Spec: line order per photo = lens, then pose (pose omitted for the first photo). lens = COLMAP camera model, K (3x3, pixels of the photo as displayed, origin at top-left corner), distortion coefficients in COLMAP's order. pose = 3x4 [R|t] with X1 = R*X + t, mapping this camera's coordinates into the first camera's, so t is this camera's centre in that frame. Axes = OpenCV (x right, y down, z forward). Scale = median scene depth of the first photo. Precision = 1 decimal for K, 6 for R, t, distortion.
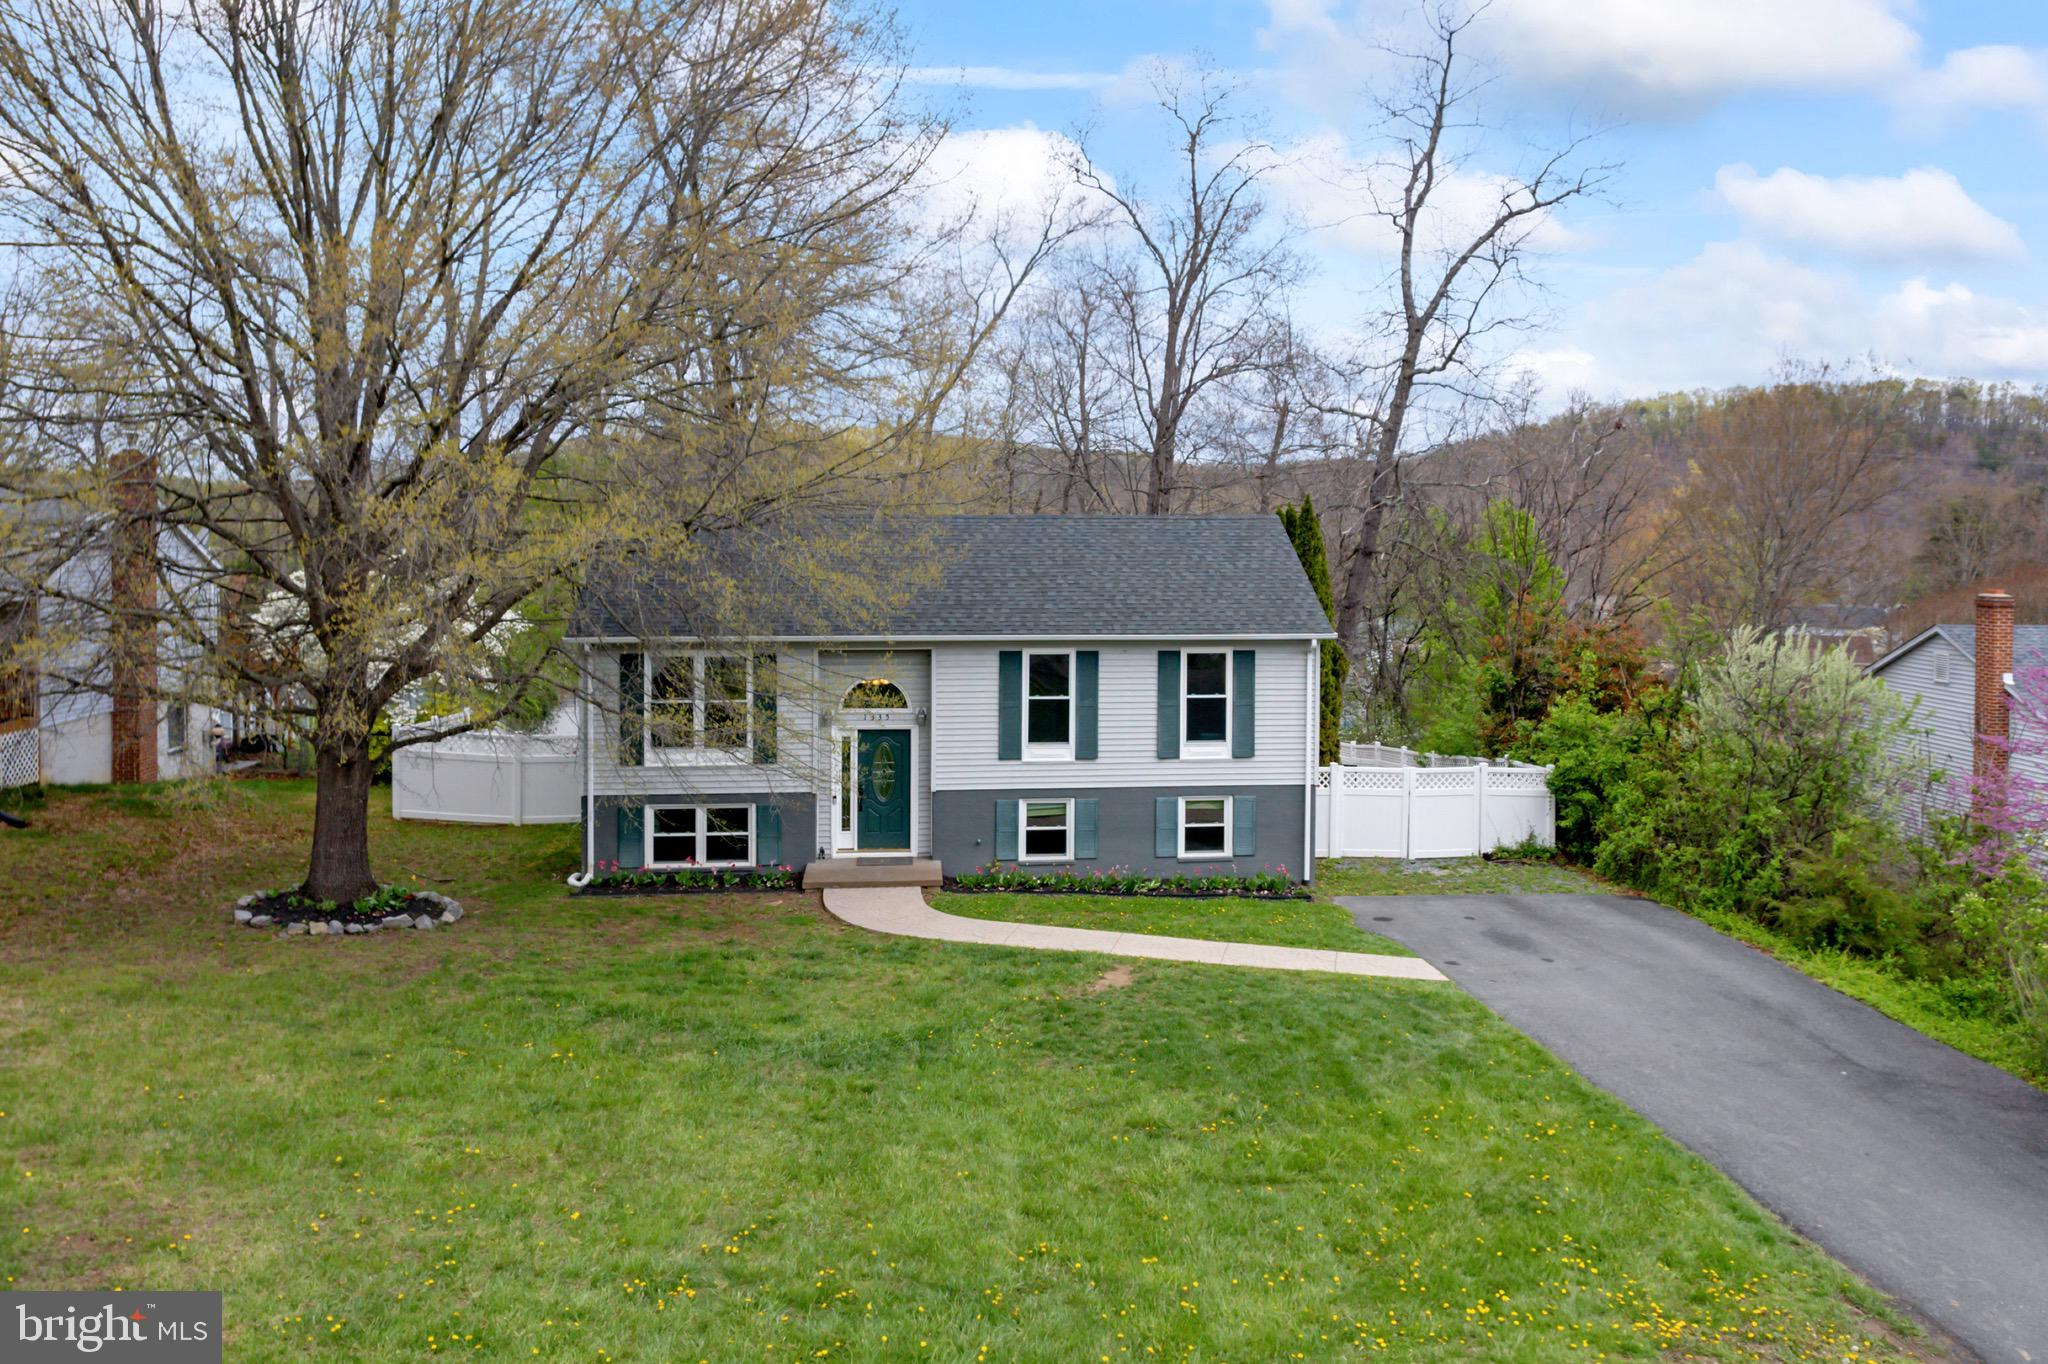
lens RADIAL K [[1504.6, 0, 1076.9], [0, 1504.6, 395.0], [0, 0, 1]] dist [-0.027049, -0.002546]
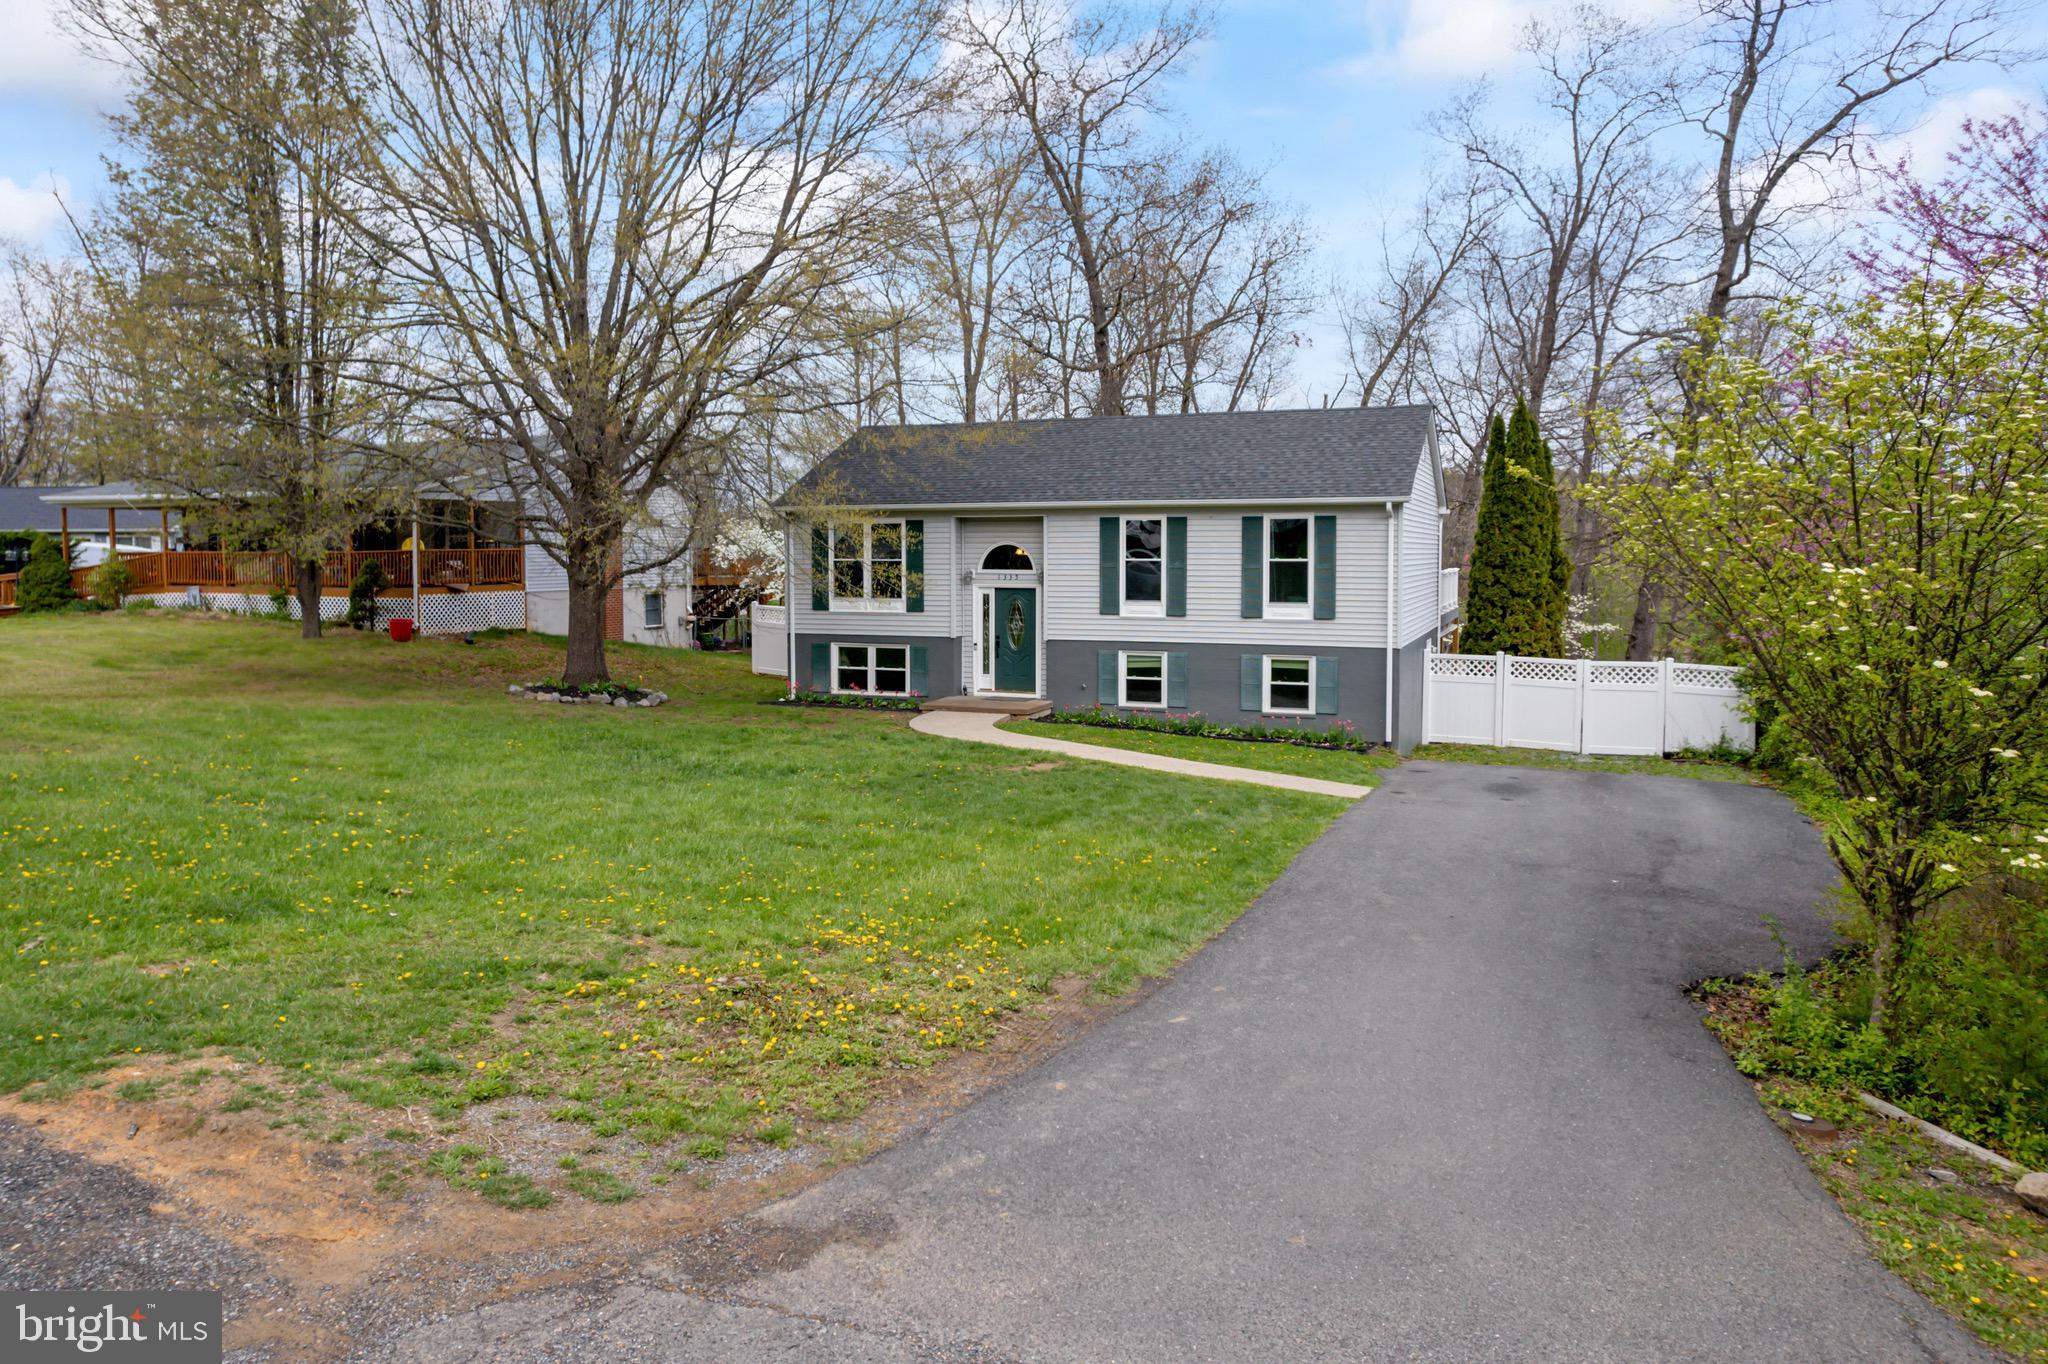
lens RADIAL K [[1347.1, 0, 1074.9], [0, 1347.1, 533.5], [0, 0, 1]] dist [-0.056703, 0.042255]
pose [[0.884211, -0.012904, -0.466909, 0.394233], [0.040723, 0.997942, 0.049538, 0.132225], [0.465309, -0.062816, 0.882917, 0.115884]]
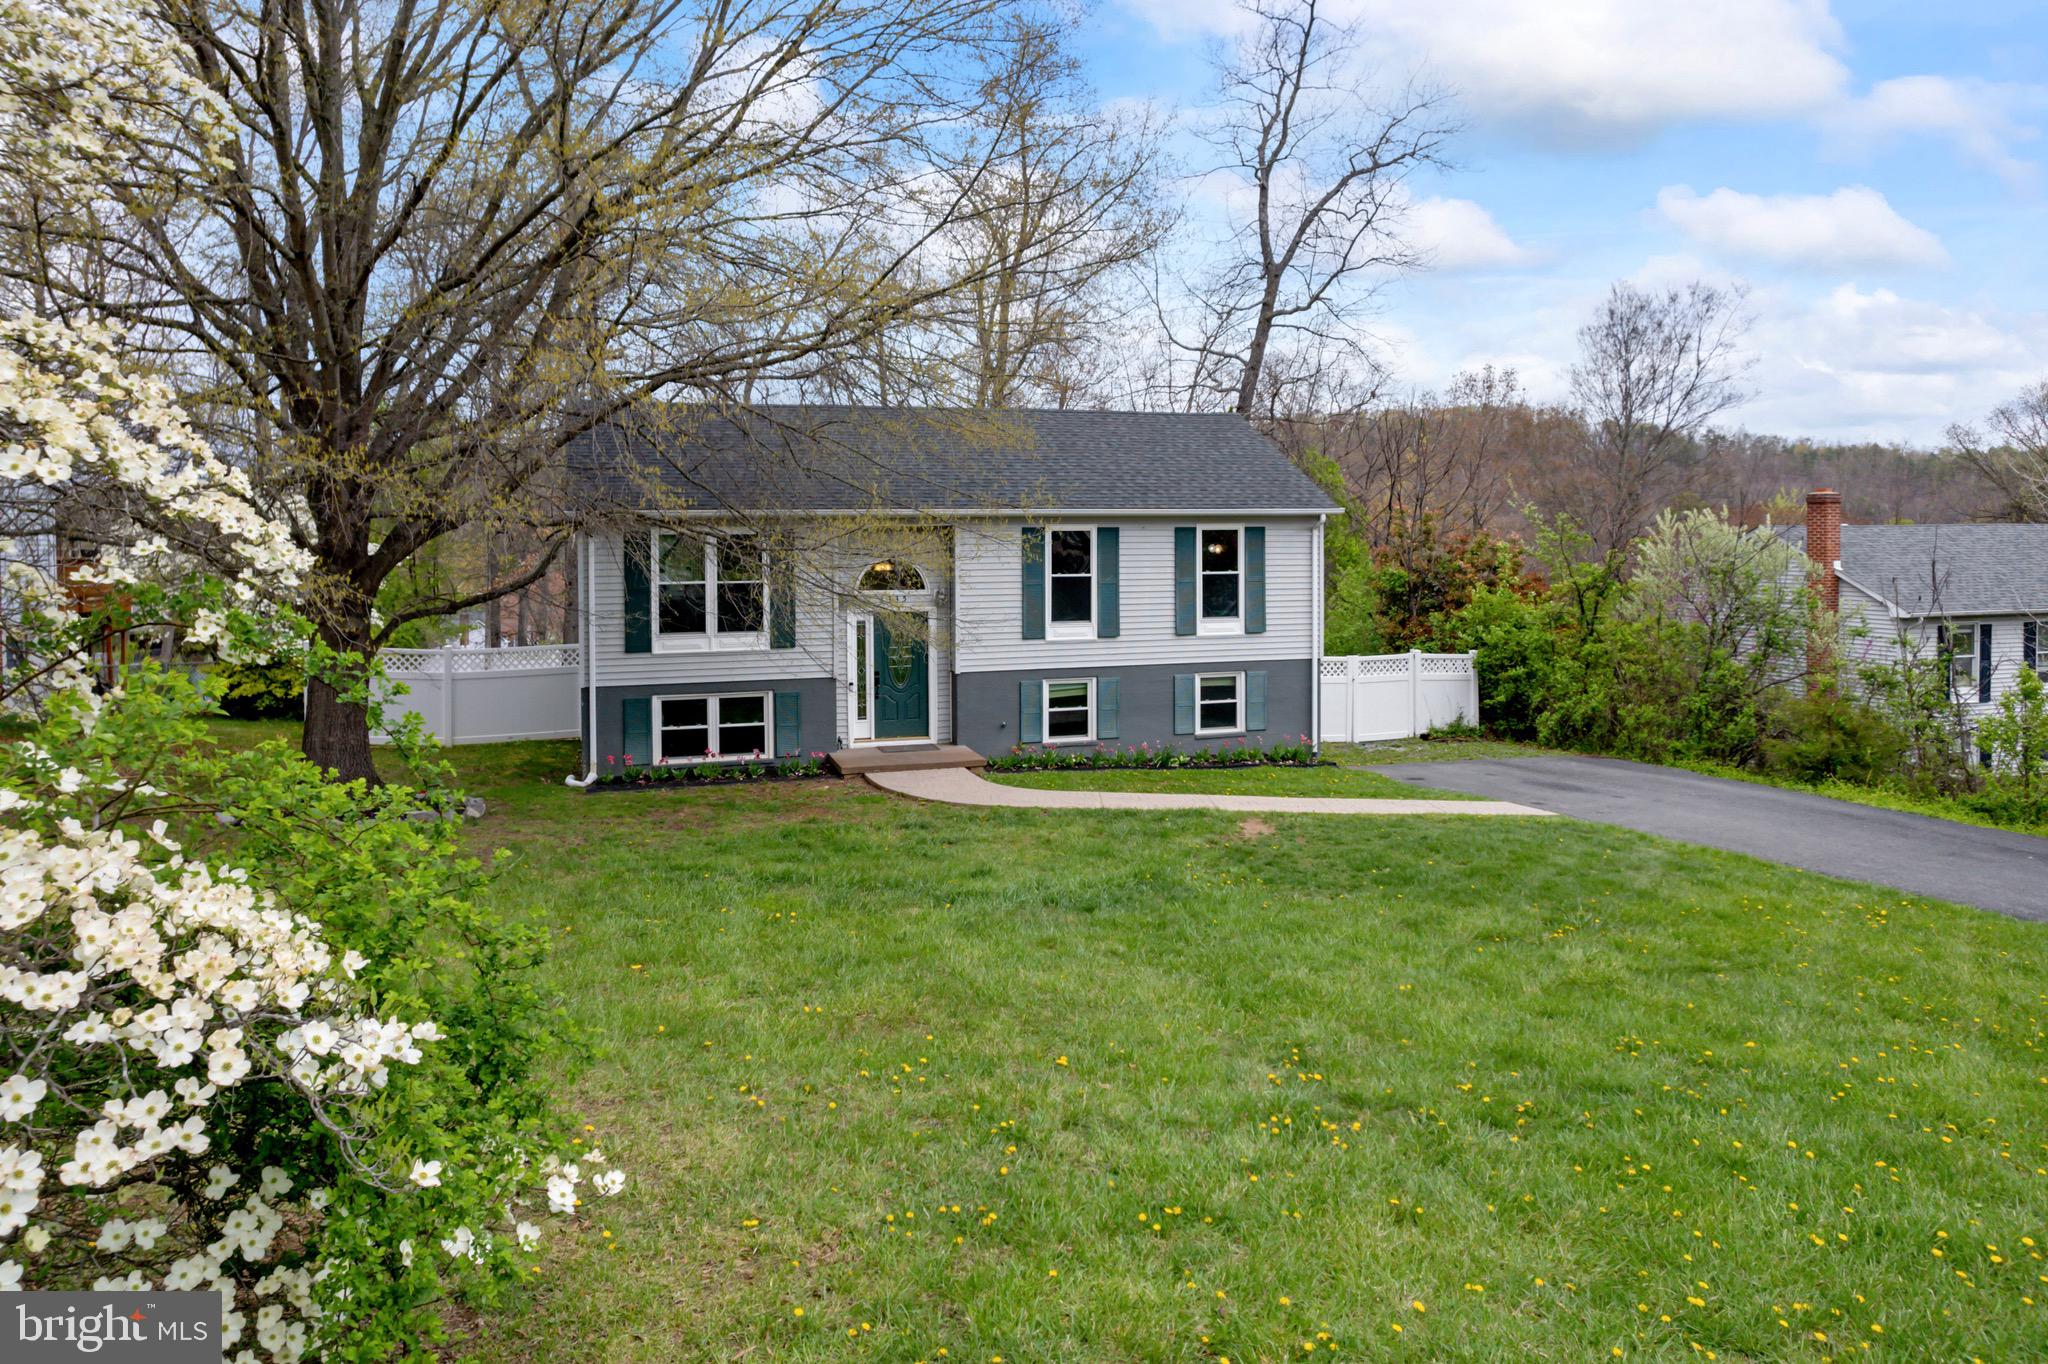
lens RADIAL K [[1328.5, 0, 1016.4], [0, 1328.5, 455.5], [0, 0, 1]] dist [-0.037416, 0.000291]
pose [[0.981884, -0.000889, 0.189479, -0.215383], [-0.002715, 0.999820, 0.018760, 0.108413], [-0.189461, -0.018935, 0.981706, 0.167283]]
